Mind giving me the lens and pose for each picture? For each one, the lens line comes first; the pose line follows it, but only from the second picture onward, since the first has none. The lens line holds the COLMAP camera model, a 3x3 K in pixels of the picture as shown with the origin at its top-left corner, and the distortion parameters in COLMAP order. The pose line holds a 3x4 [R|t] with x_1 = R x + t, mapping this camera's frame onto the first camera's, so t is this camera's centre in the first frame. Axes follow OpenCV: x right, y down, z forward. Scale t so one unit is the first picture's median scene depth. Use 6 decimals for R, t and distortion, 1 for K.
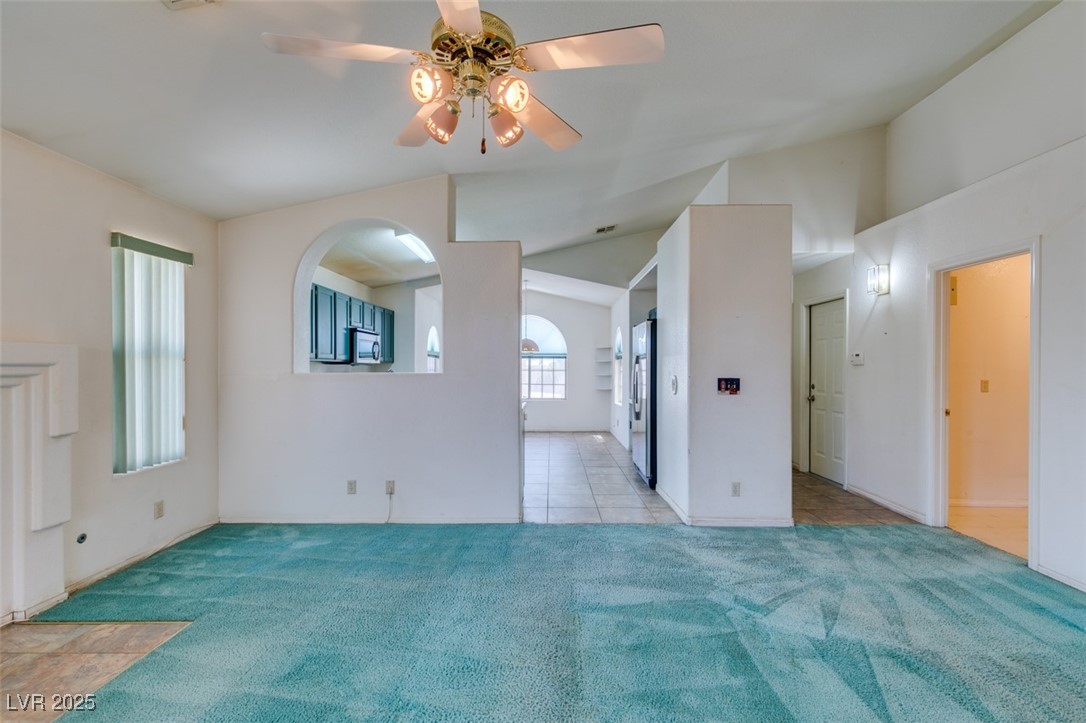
lens RADIAL K [[485.4, 0, 545.8], [0, 485.4, 364.4], [0, 0, 1]] dist [0.003728, -0.000087]
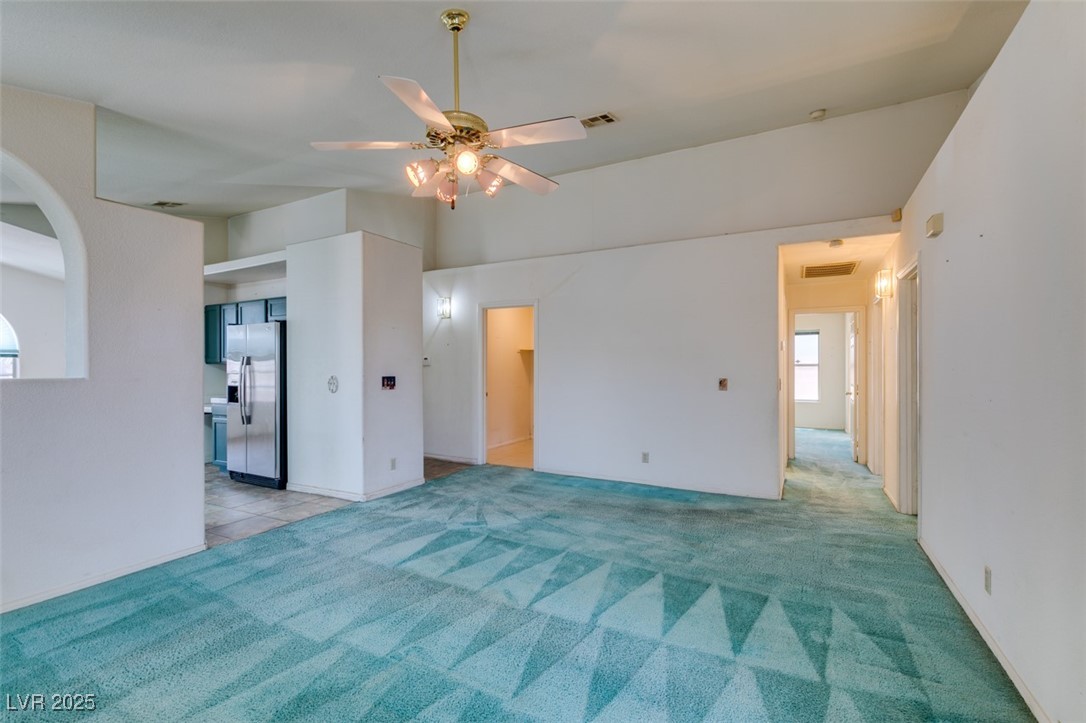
lens RADIAL K [[484.8, 0, 542.1], [0, 484.8, 366.5], [0, 0, 1]] dist [0.003611, -0.000192]
pose [[0.465334, -0.003024, 0.885130, -0.565579], [0.001463, 0.999995, 0.002647, 0.000016], [-0.885134, 0.000064, 0.465337, 0.070972]]
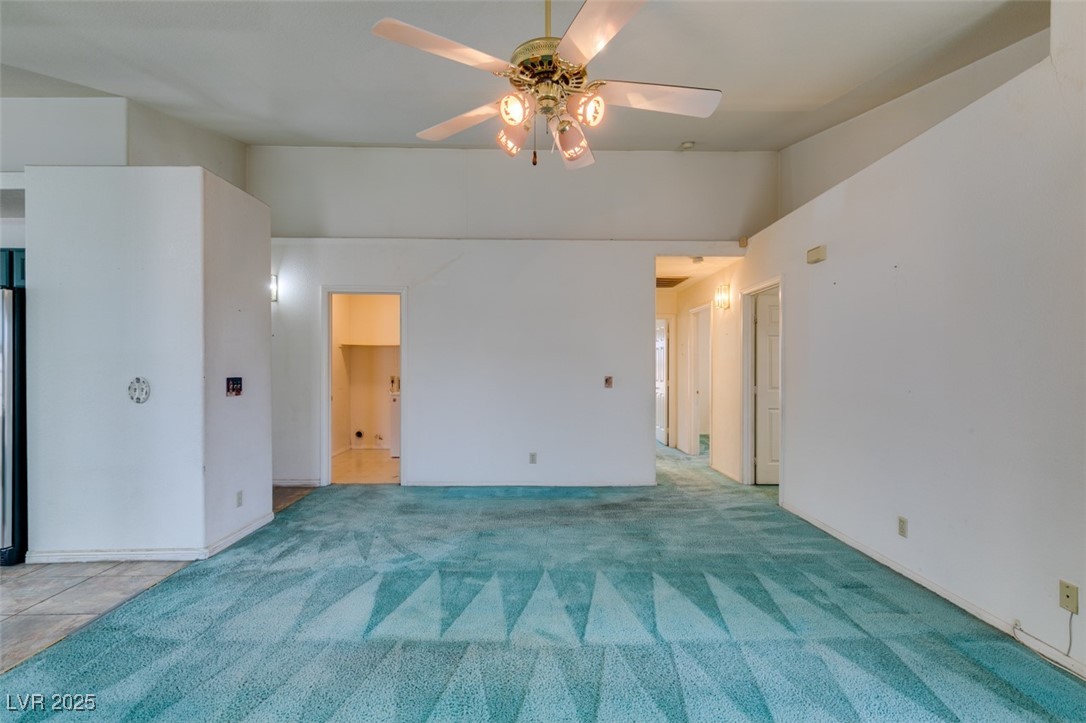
lens RADIAL K [[489.6, 0, 542.5], [0, 489.6, 365.9], [0, 0, 1]] dist [0.003436, -0.000446]
pose [[-0.026741, -0.004122, 0.999634, -0.564272], [-0.003382, 0.999986, 0.004033, 0.001452], [-0.999637, -0.003272, -0.026754, 0.471940]]
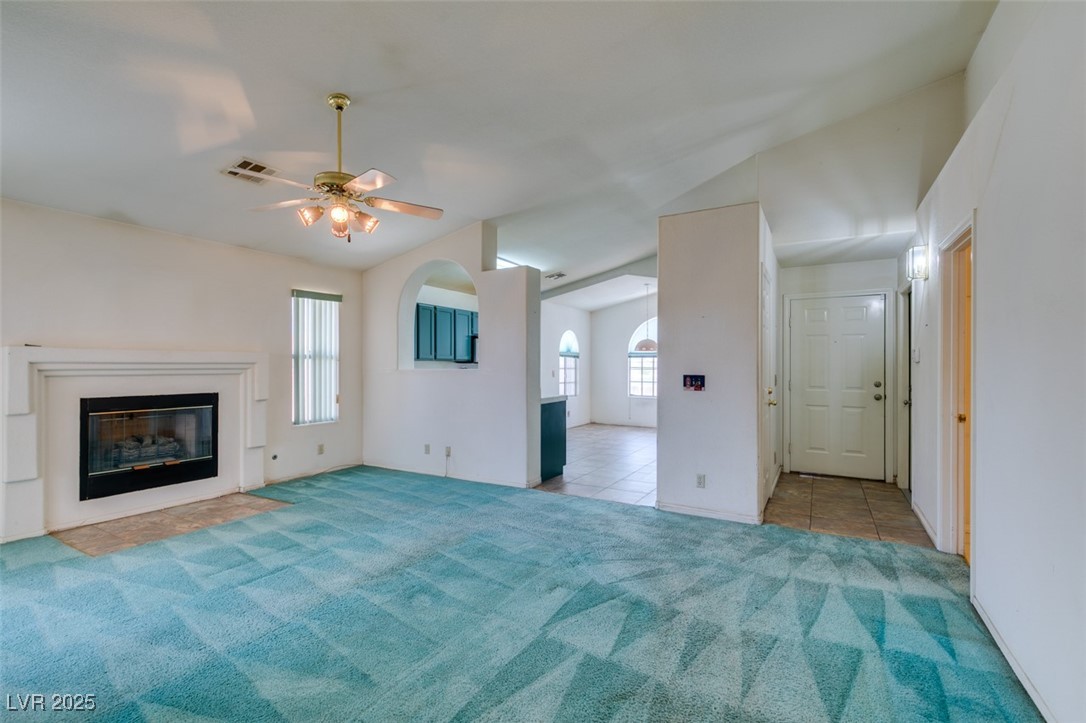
lens RADIAL K [[489.1, 0, 540.2], [0, 489.1, 361.3], [0, 0, 1]] dist [0.006747, -0.000880]
pose [[0.871713, -0.004320, -0.489998, 0.630133], [0.001576, 0.999981, -0.006013, 0.004240], [0.490014, 0.004470, 0.871703, -0.098036]]
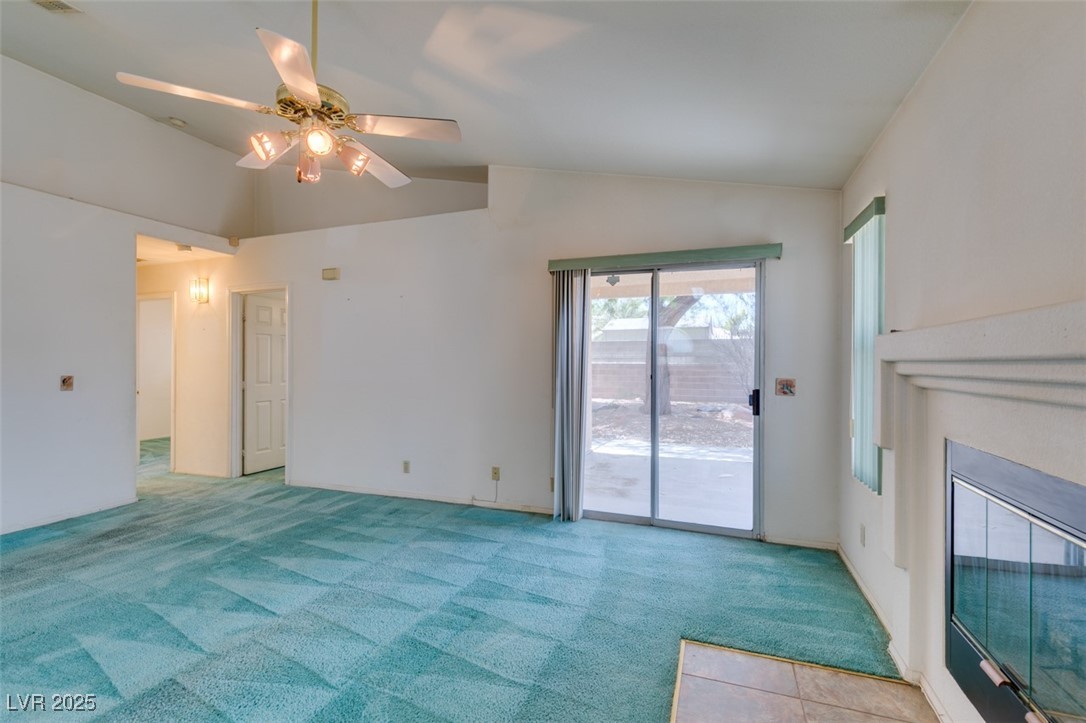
lens RADIAL K [[489.1, 0, 540.2], [0, 489.1, 361.3], [0, 0, 1]] dist [0.006747, -0.000880]
pose [[-0.939929, -0.004186, 0.341344, -0.514863], [-0.005176, 0.999985, -0.001989, 0.001319], [-0.341330, -0.003636, -0.939936, 0.901991]]
